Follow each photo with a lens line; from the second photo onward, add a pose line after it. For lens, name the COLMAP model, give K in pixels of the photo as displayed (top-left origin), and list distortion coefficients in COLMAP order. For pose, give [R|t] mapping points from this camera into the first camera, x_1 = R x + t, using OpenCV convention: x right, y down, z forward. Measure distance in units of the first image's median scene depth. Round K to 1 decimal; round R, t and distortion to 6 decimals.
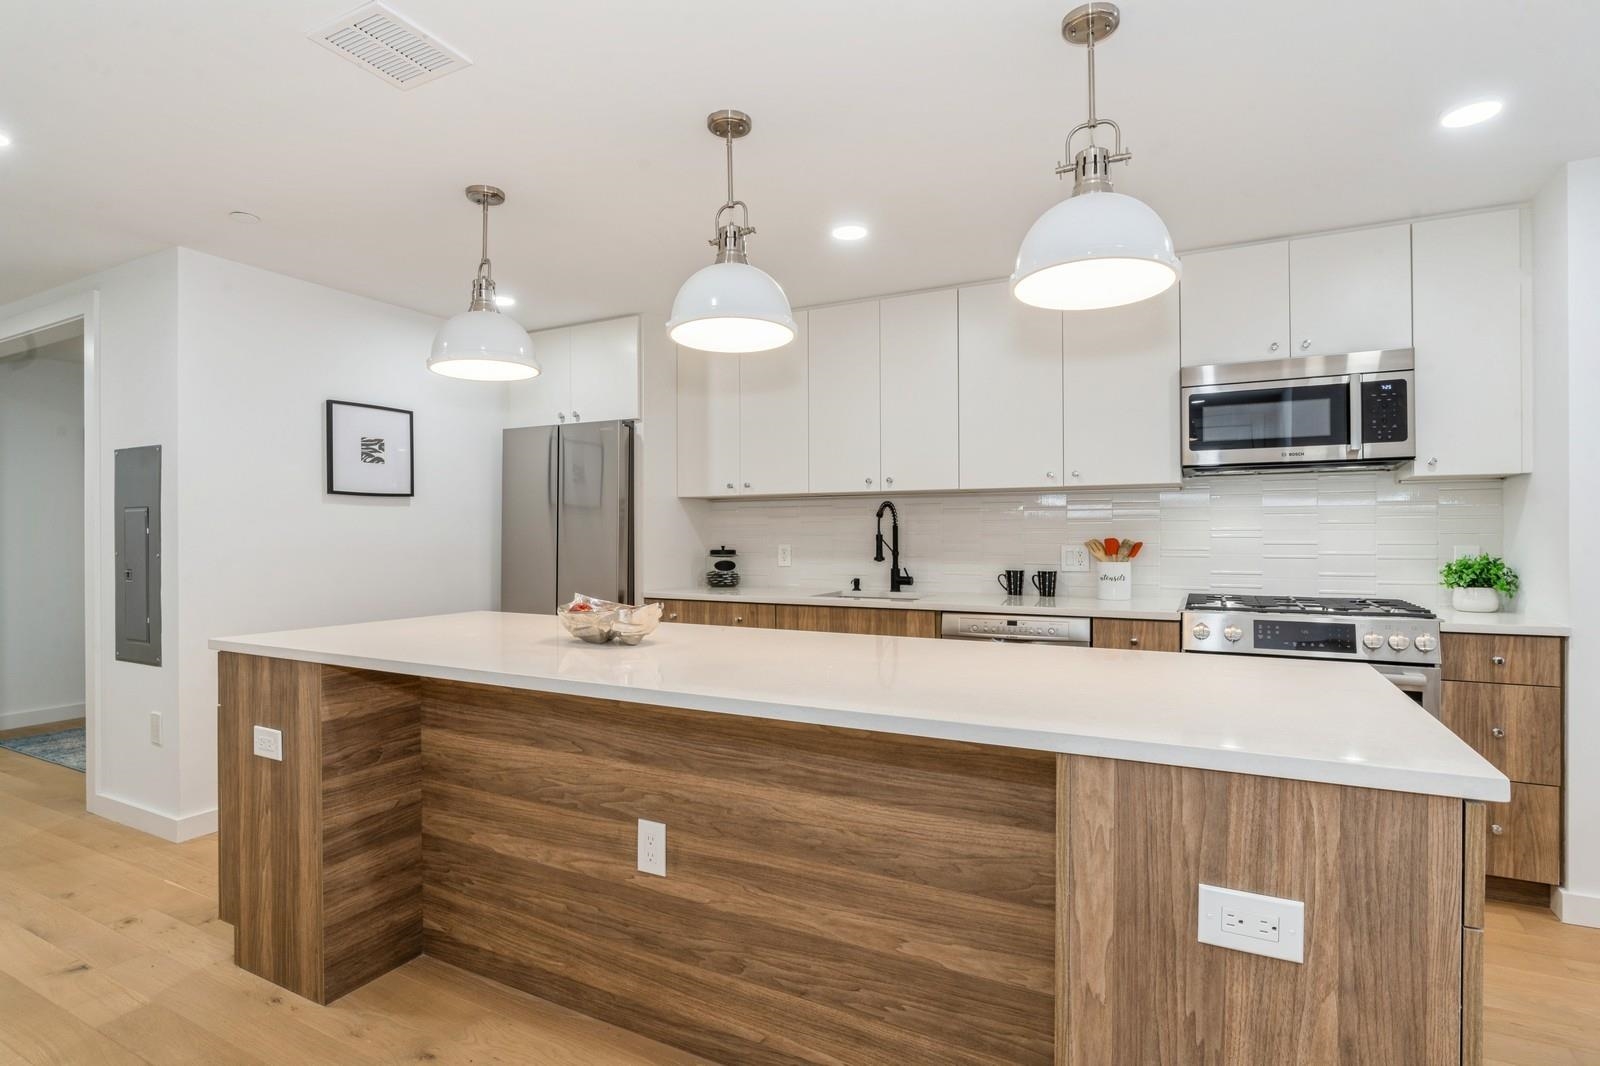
lens RADIAL K [[794.7, 0, 795.2], [0, 794.7, 542.2], [0, 0, 1]] dist [-0.011156, 0.006596]
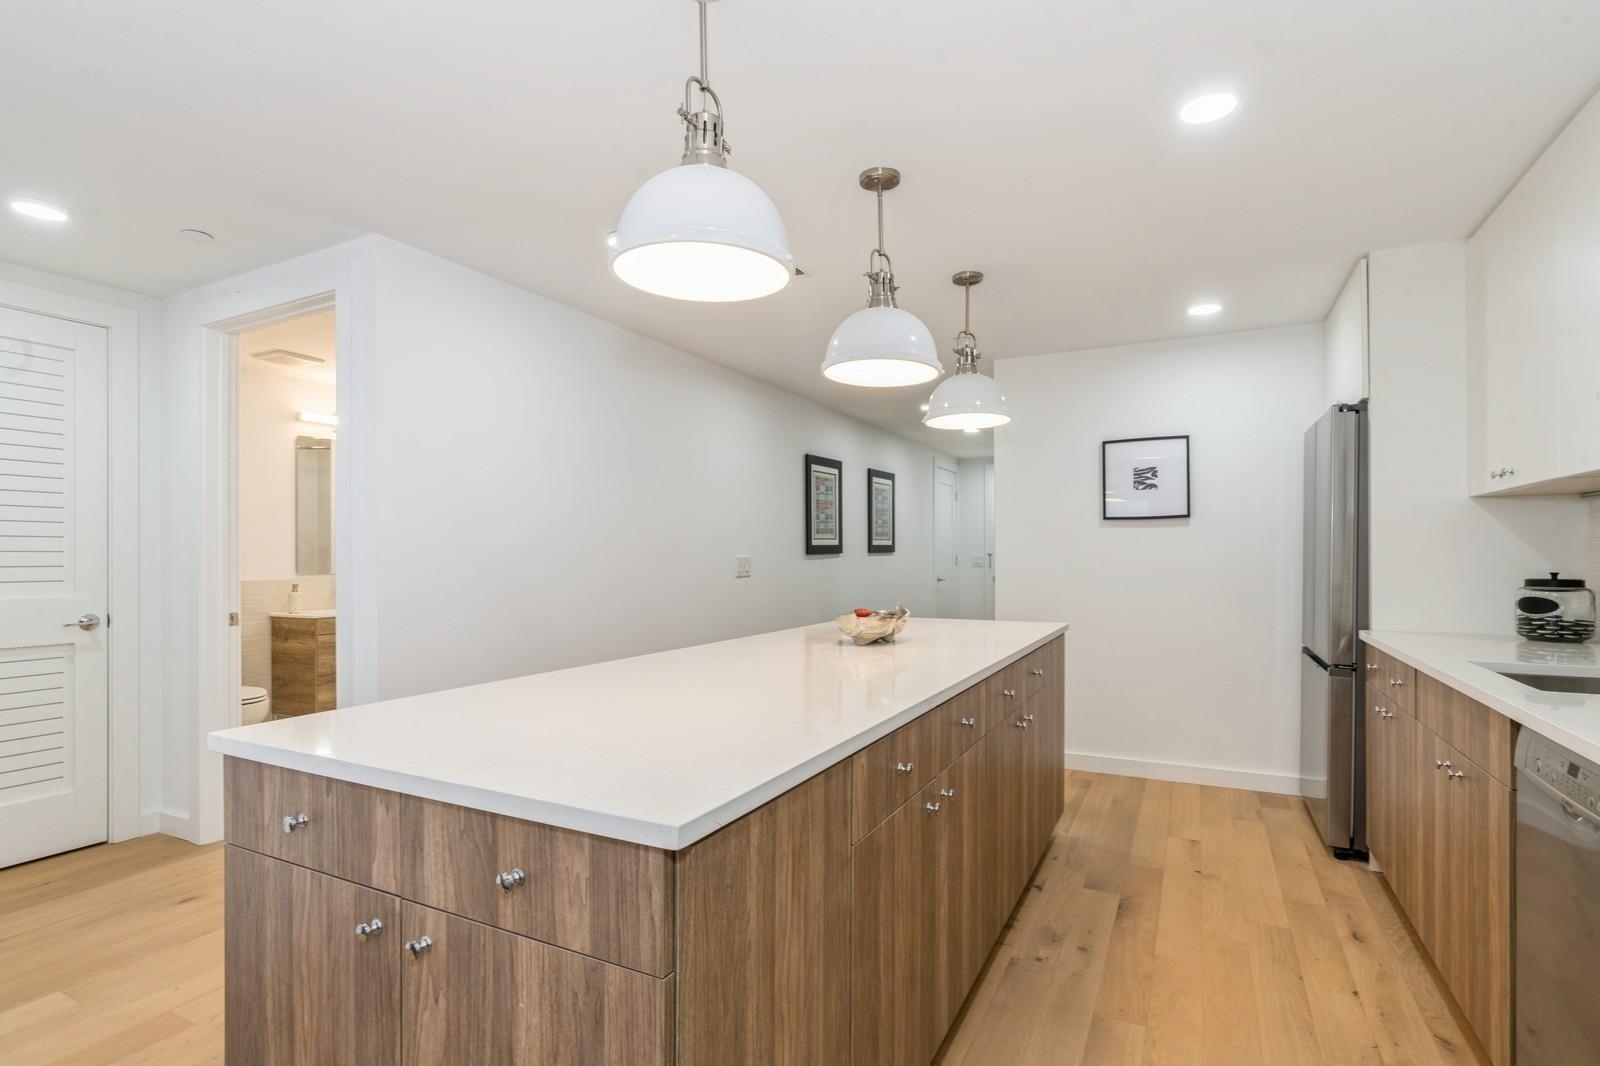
lens RADIAL K [[794.7, 0, 790.3], [0, 794.7, 553.4], [0, 0, 1]] dist [-0.011156, 0.006596]
pose [[0.005311, -0.001574, -0.999985, 0.583935], [-0.005834, 0.999982, -0.001605, -0.006807], [0.999969, 0.005842, 0.005302, 0.515392]]
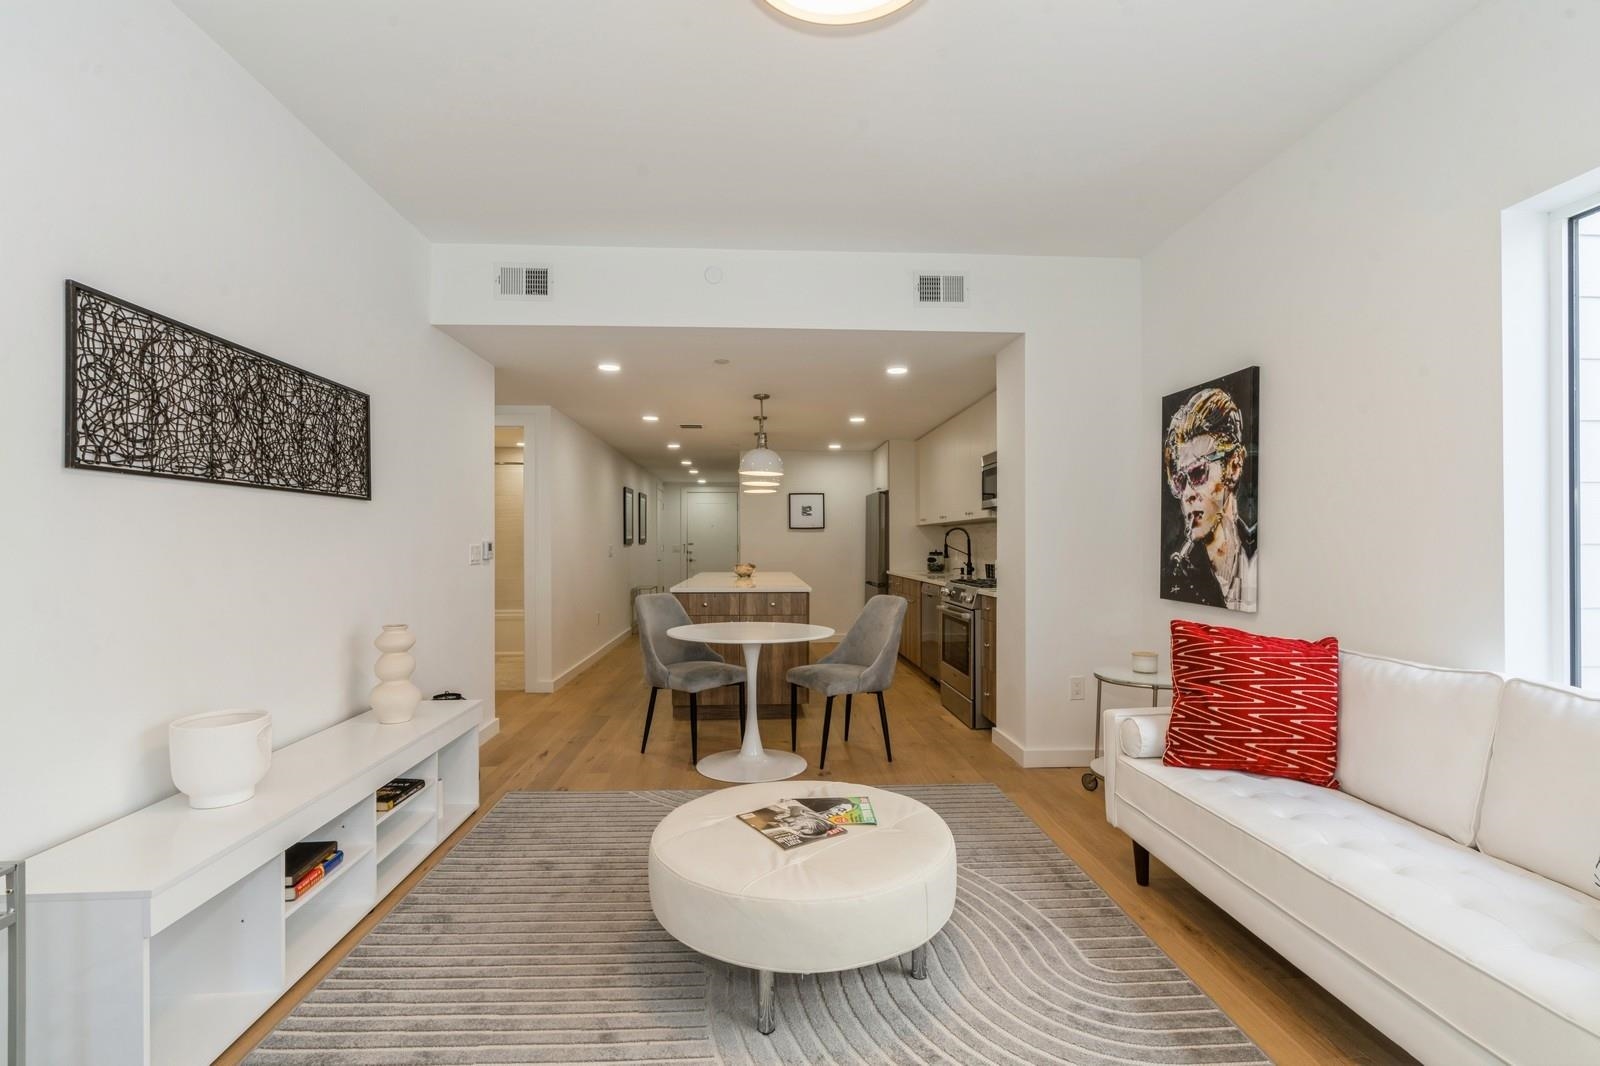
lens RADIAL K [[739.6, 0, 781.3], [0, 739.6, 533.9], [0, 0, 1]] dist [-0.010801, 0.004701]
pose [[0.497658, -0.011829, -0.867292, 1.501664], [-0.006607, 0.999826, -0.017428, -0.001399], [0.867348, 0.014403, 0.497494, -0.241931]]
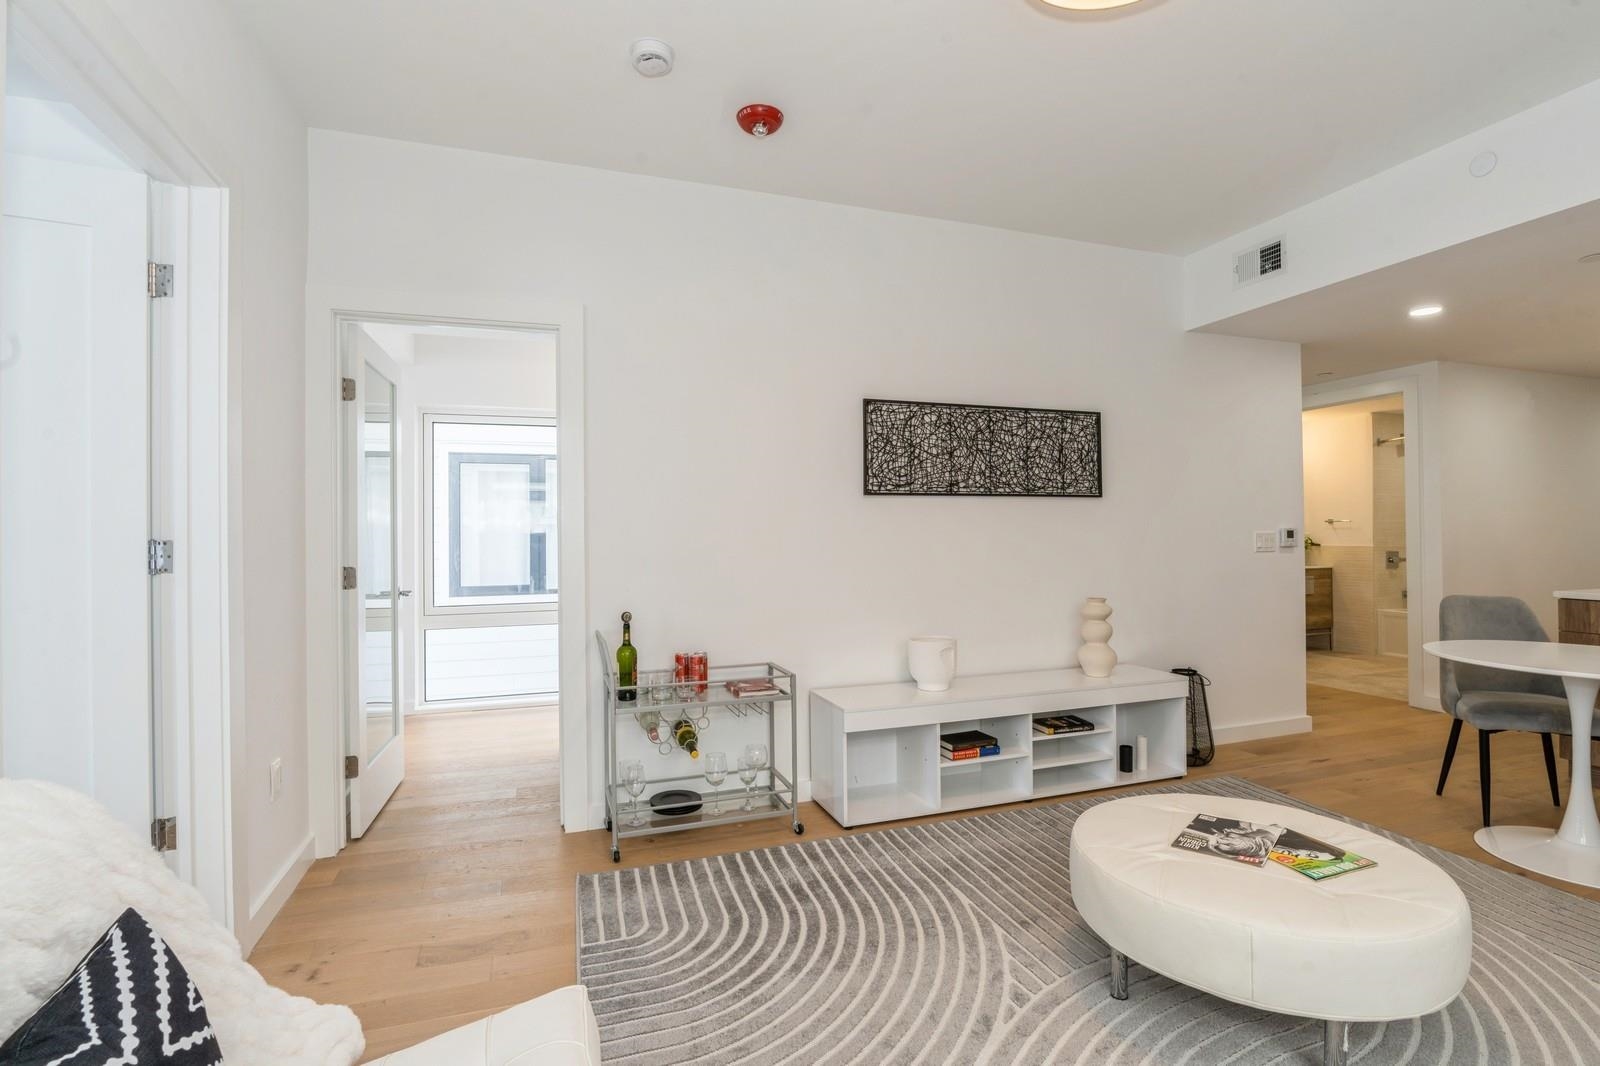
lens RADIAL K [[743.0, 0, 815.4], [0, 743.0, 525.6], [0, 0, 1]] dist [-0.014080, 0.003150]
pose [[-0.675946, -0.003540, -0.736943, 1.590583], [0.001715, 0.999978, -0.006377, -0.005559], [0.736949, -0.005574, -0.675925, 0.192097]]
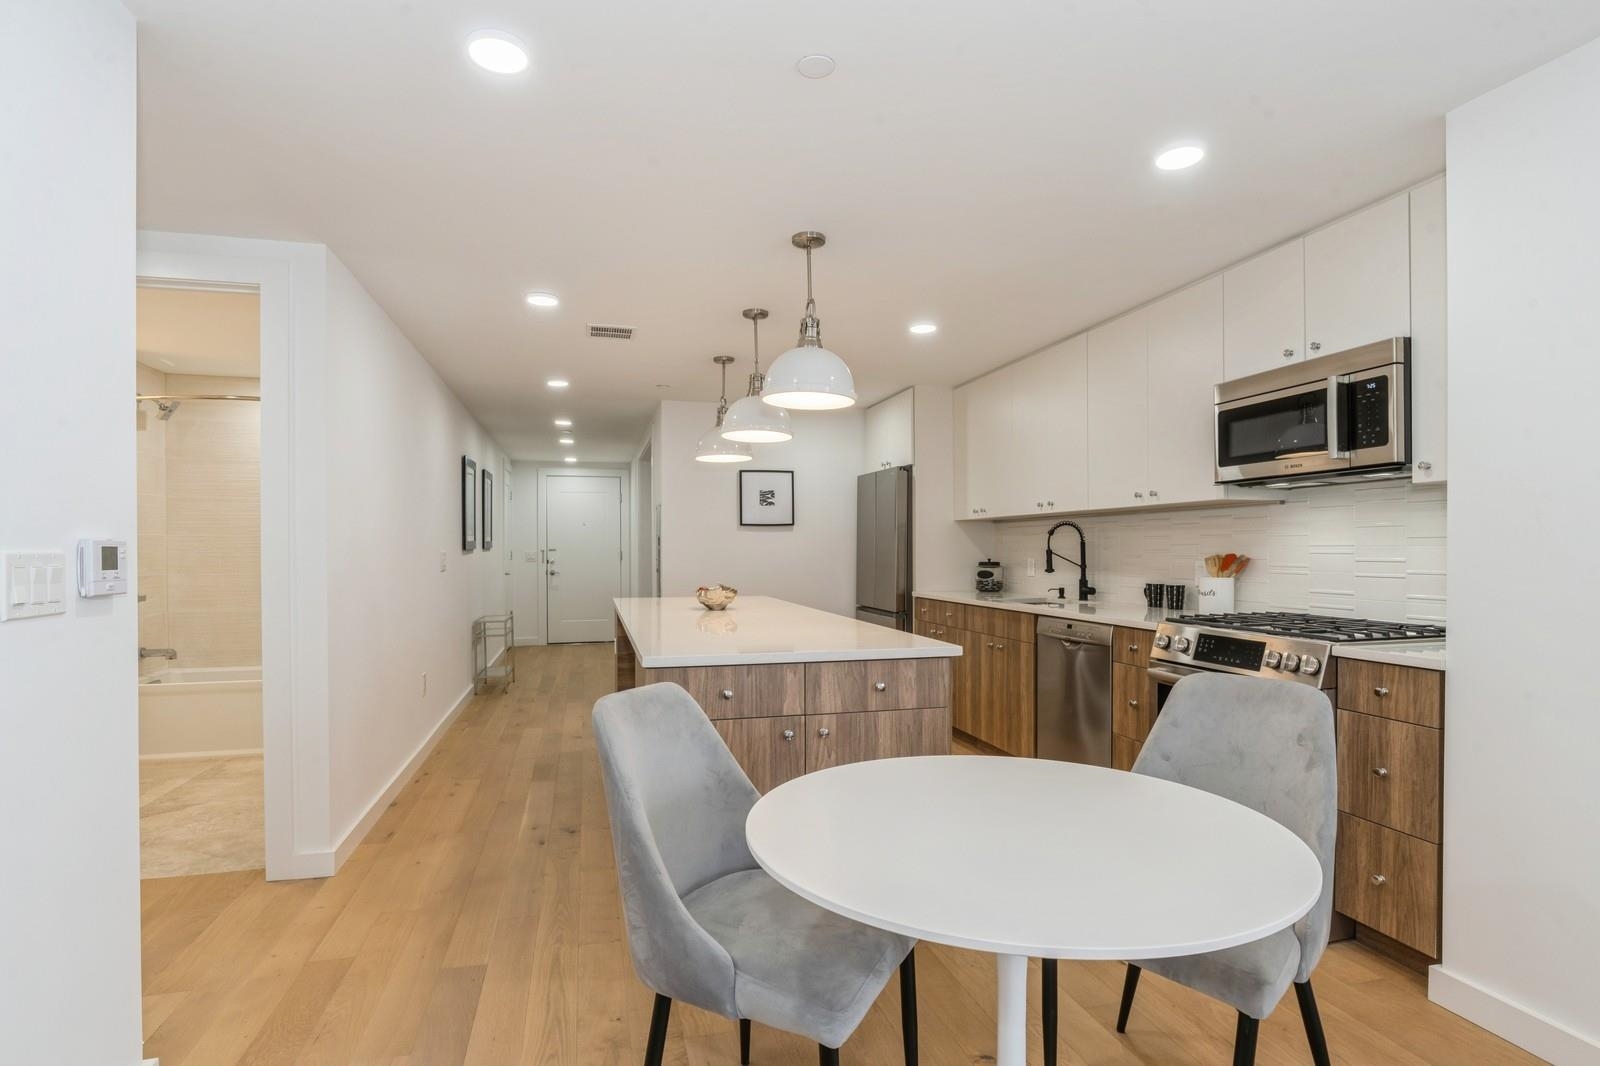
lens RADIAL K [[794.7, 0, 810.1], [0, 794.7, 559.1], [0, 0, 1]] dist [-0.011156, 0.006596]
pose [[0.685352, 0.008817, -0.728158, 0.738299], [-0.005585, 0.999961, 0.006852, -0.002244], [0.728190, -0.000629, 0.685375, -0.056941]]
